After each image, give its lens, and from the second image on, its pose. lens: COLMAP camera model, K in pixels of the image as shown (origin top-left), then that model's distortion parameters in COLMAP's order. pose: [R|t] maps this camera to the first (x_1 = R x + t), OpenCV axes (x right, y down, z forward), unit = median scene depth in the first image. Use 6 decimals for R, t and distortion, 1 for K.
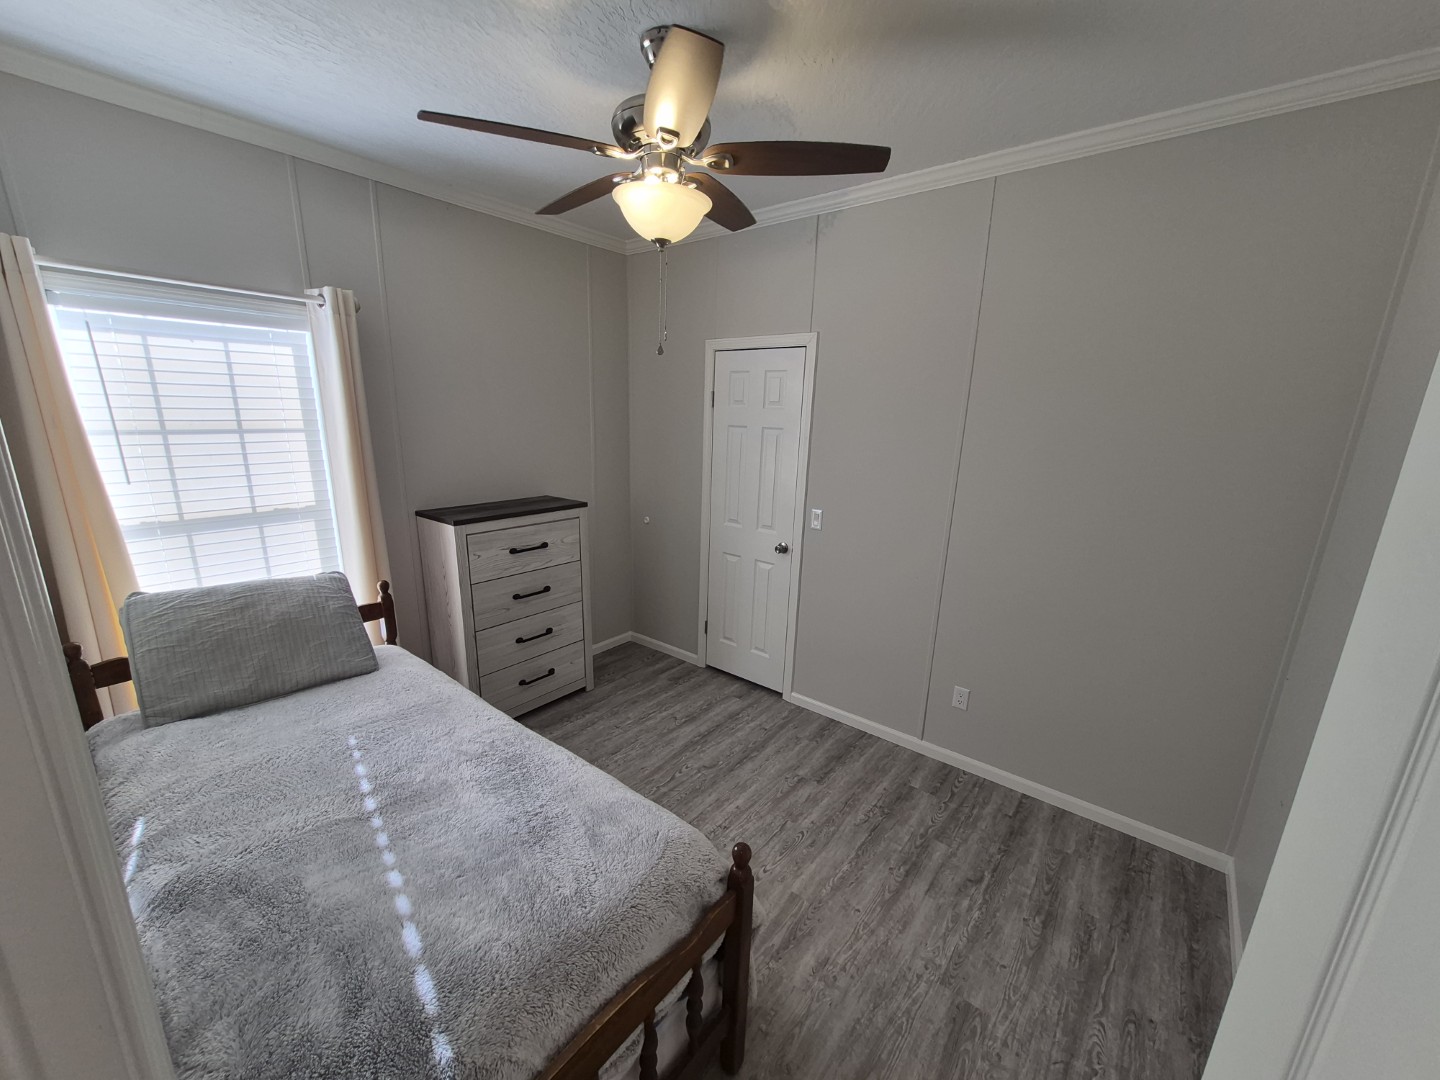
lens RADIAL K [[565.5, 0, 719.8], [0, 565.5, 546.7], [0, 0, 1]] dist [-0.000920, -0.000846]
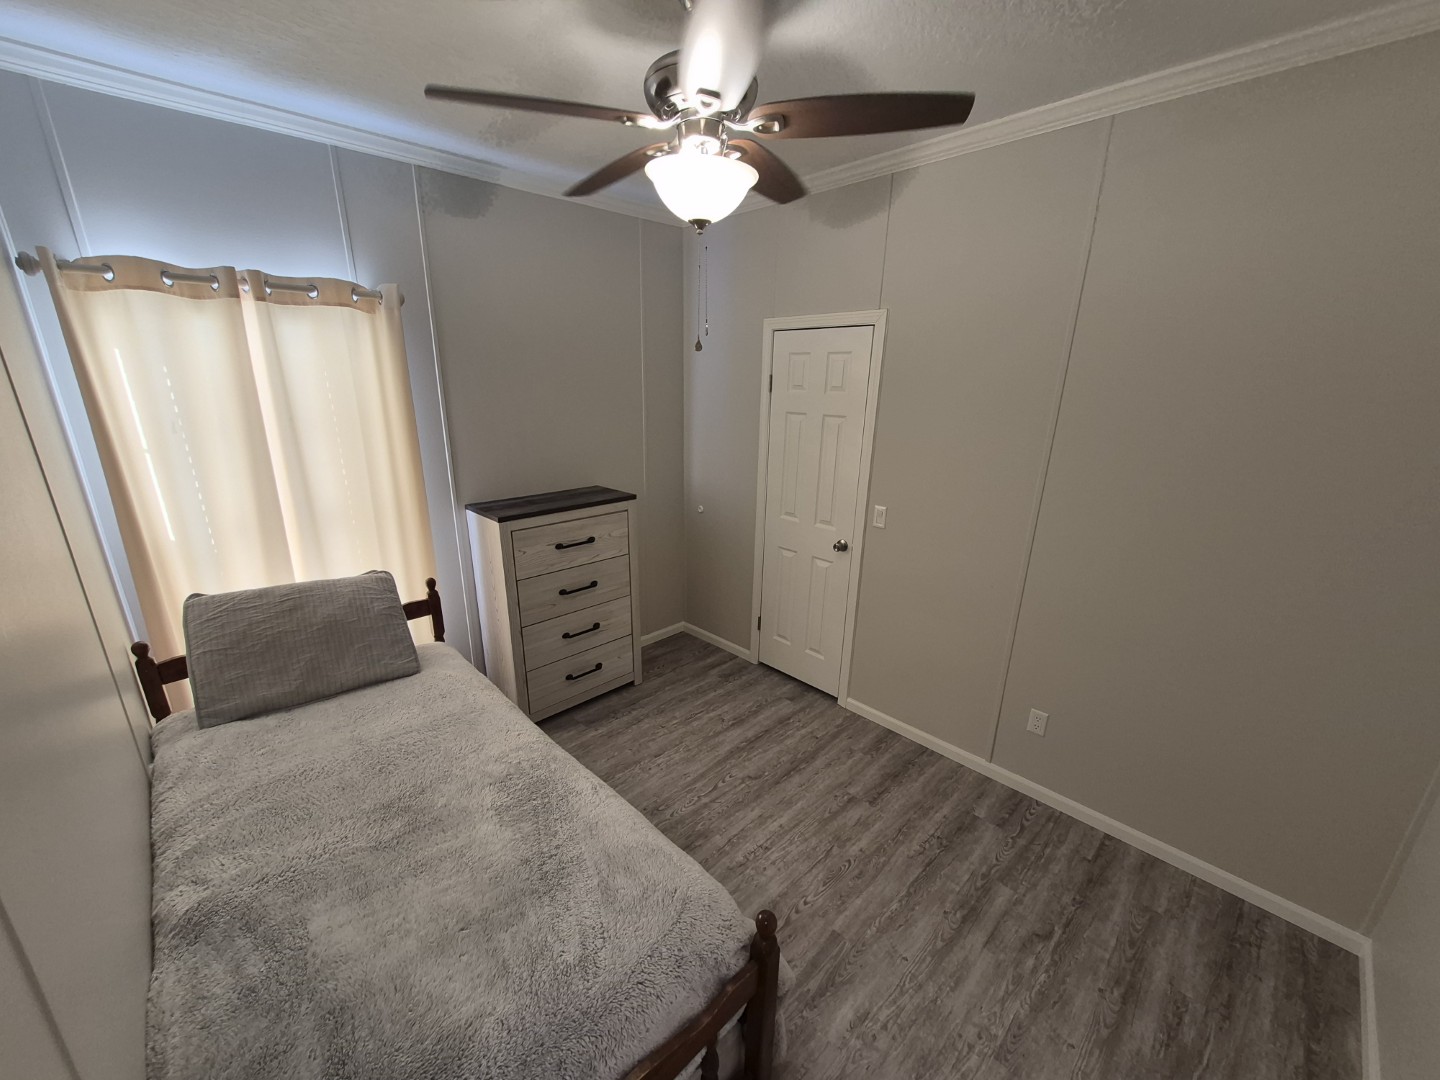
lens RADIAL K [[565.5, 0, 717.5], [0, 565.5, 544.7], [0, 0, 1]] dist [-0.000920, -0.000846]
pose [[0.991653, 0.025208, -0.126448, 0.044580], [-0.018369, 0.998320, 0.054959, -0.079716], [0.127620, -0.052178, 0.990450, 0.094590]]
